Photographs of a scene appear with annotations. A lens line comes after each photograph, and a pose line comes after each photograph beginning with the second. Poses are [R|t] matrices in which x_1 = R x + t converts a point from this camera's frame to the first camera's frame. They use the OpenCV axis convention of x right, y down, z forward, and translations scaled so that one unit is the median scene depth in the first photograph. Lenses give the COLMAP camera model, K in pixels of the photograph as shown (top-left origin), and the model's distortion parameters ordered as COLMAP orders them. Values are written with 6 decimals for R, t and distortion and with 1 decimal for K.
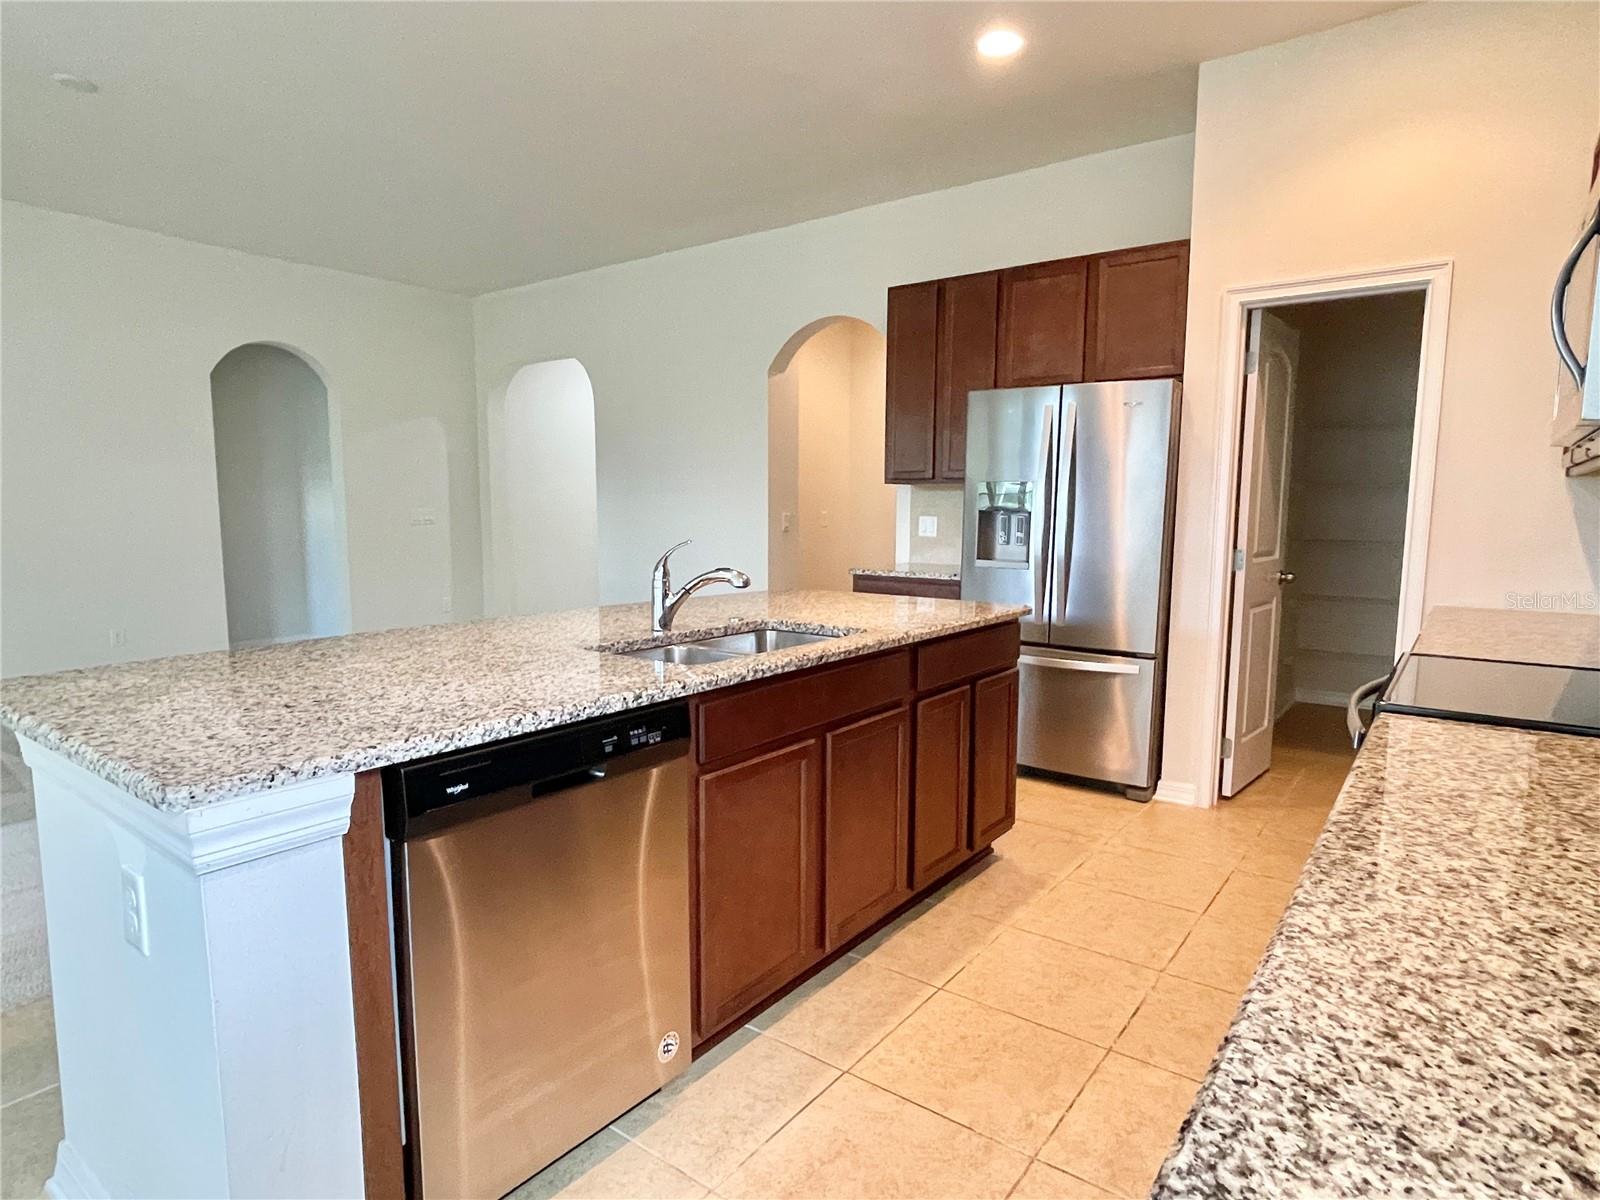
lens RADIAL K [[907.7, 0, 796.5], [0, 907.7, 606.5], [0, 0, 1]] dist [-0.001558, -0.002454]
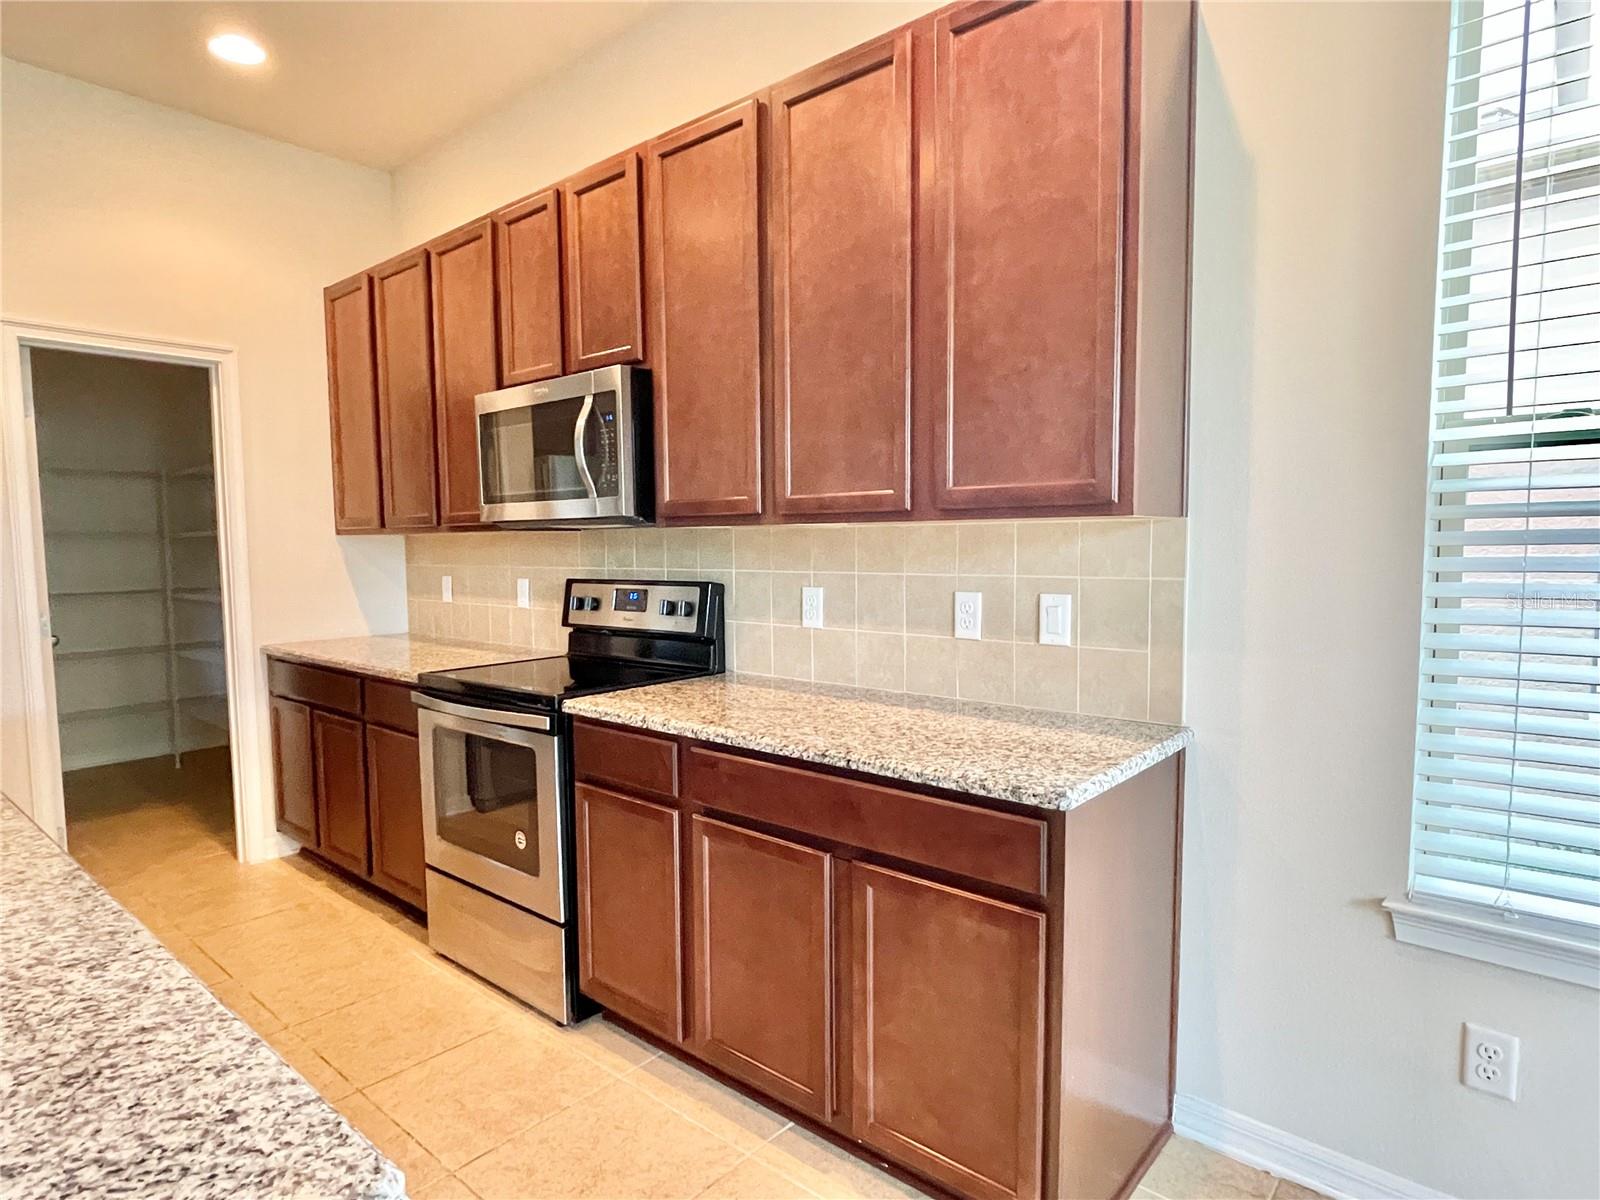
lens RADIAL K [[907.7, 0, 796.5], [0, 907.7, 606.5], [0, 0, 1]] dist [-0.001558, -0.002454]
pose [[0.060865, -0.079519, 0.994973, -0.337535], [0.122676, 0.989860, 0.071606, -0.040545], [-0.990579, 0.117701, 0.070002, 0.196076]]
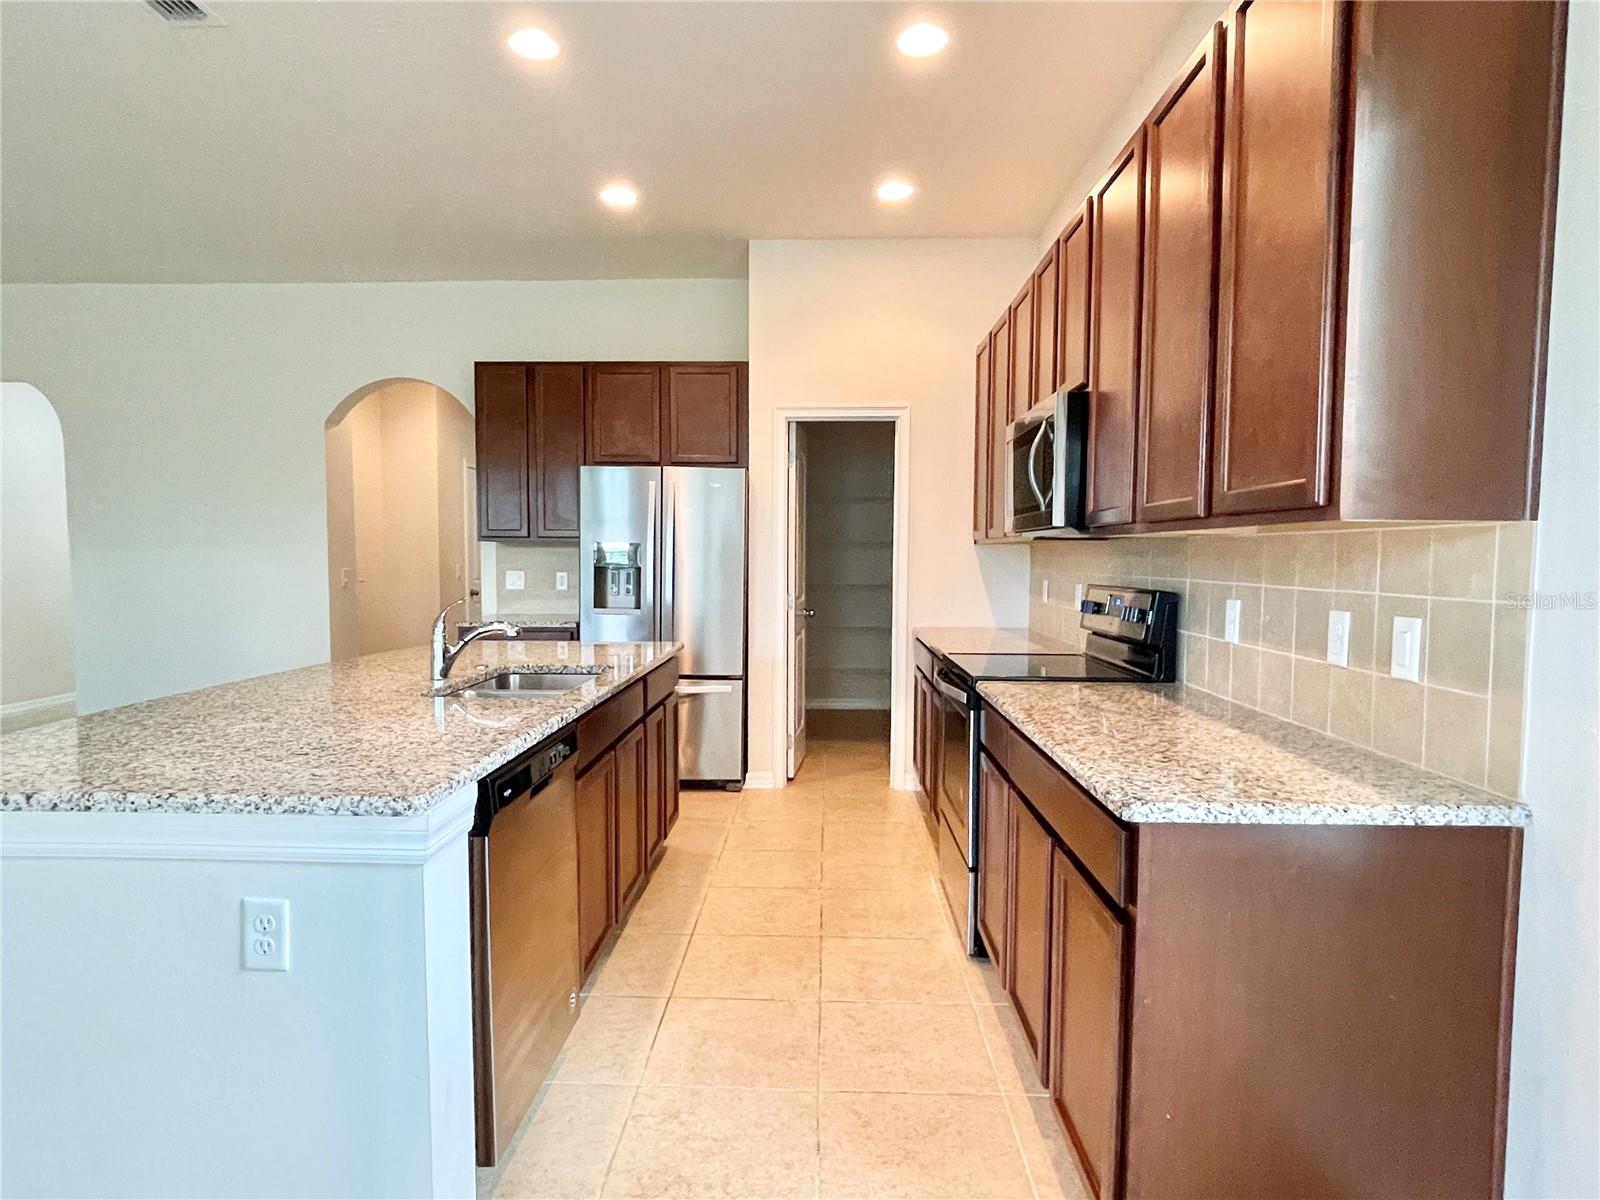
lens RADIAL K [[907.7, 0, 796.5], [0, 907.7, 606.5], [0, 0, 1]] dist [-0.001558, -0.002454]
pose [[0.816456, -0.034911, 0.576351, -0.282340], [0.064868, 0.997397, -0.031476, -0.000070], [-0.573752, 0.063085, 0.816596, -0.115317]]
